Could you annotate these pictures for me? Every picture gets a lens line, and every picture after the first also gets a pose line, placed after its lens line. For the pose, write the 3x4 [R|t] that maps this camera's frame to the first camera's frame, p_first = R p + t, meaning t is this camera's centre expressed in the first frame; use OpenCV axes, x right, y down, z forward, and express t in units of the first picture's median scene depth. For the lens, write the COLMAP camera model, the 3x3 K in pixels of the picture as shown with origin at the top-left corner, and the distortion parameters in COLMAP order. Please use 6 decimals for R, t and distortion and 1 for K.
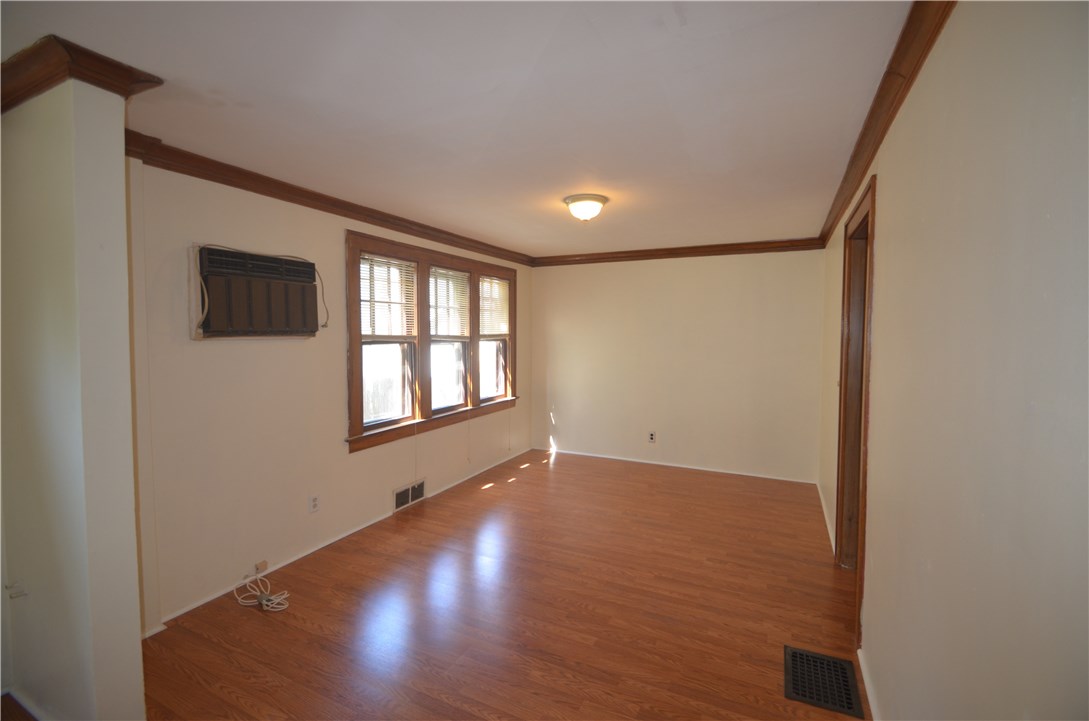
lens RADIAL K [[477.0, 0, 544.4], [0, 477.0, 355.8], [0, 0, 1]] dist [-0.017769, -0.000578]
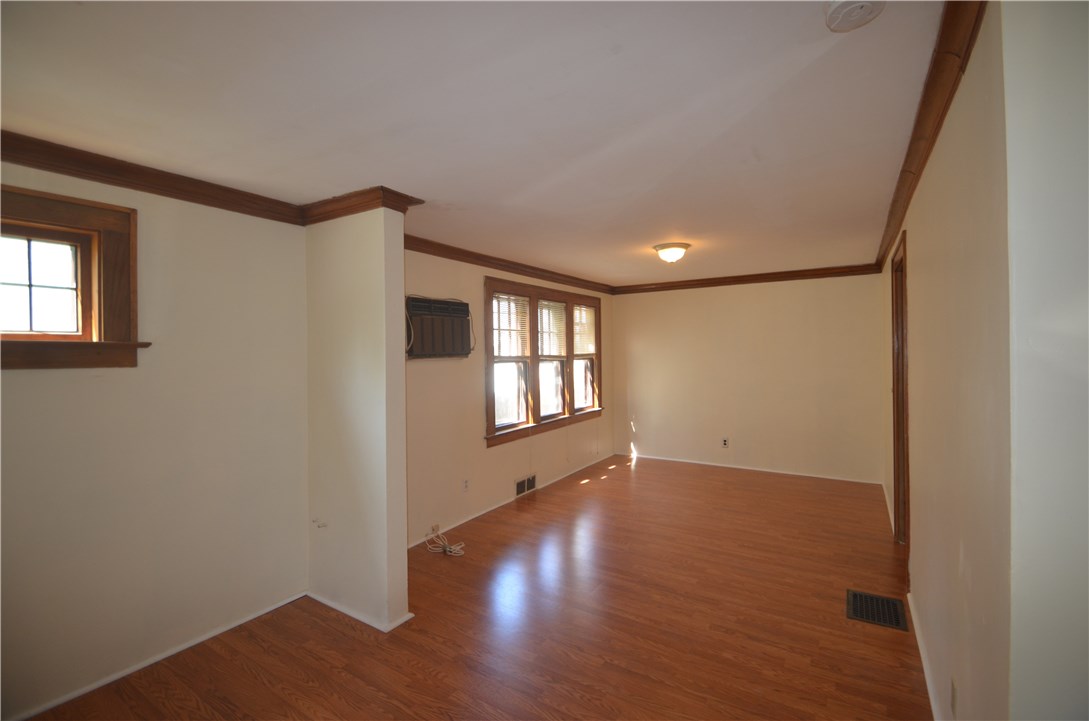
lens RADIAL K [[477.0, 0, 540.3], [0, 477.0, 354.6], [0, 0, 1]] dist [-0.017769, -0.000578]
pose [[0.992437, -0.016139, -0.121689, -0.115322], [0.010922, 0.998997, -0.043424, 0.010686], [0.122268, 0.041766, 0.991618, -0.297467]]
